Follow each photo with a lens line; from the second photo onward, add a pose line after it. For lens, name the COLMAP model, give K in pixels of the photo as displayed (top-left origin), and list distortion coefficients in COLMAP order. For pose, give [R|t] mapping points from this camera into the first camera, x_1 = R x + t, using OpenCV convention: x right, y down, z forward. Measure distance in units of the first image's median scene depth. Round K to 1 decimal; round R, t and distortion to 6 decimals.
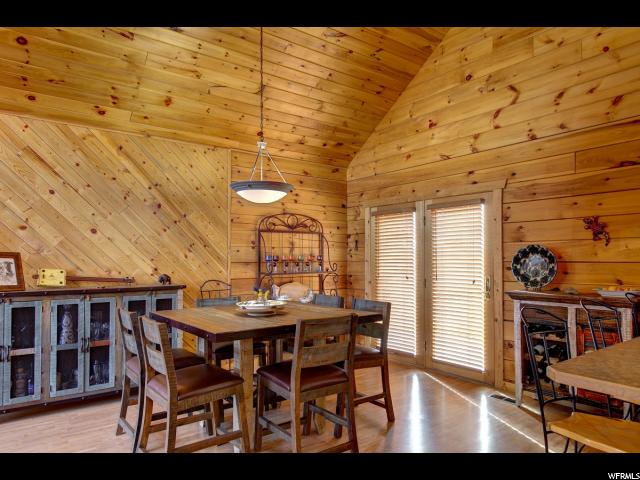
lens RADIAL K [[426.2, 0, 320.6], [0, 426.2, 244.8], [0, 0, 1]] dist [-0.000889, 0.002171]
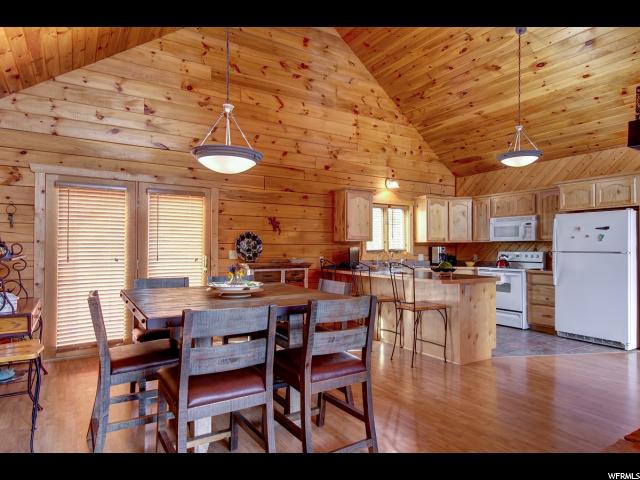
lens RADIAL K [[388.6, 0, 320.6], [0, 388.6, 240.7], [0, 0, 1]] dist [-0.005181, -0.000118]
pose [[0.072322, 0.016101, 0.997251, -0.839738], [-0.040285, 0.999101, -0.013210, 0.037918], [-0.996567, -0.039218, 0.072906, 0.659636]]
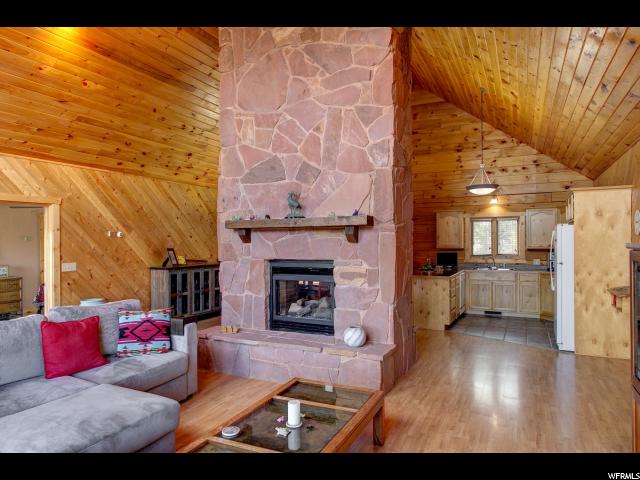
lens RADIAL K [[426.2, 0, 321.0], [0, 426.2, 233.7], [0, 0, 1]] dist [-0.000889, 0.002171]
pose [[0.893158, 0.006973, 0.449690, -0.963315], [-0.013999, 0.999826, 0.012300, -0.086736], [-0.449526, -0.017282, 0.893100, -1.154275]]
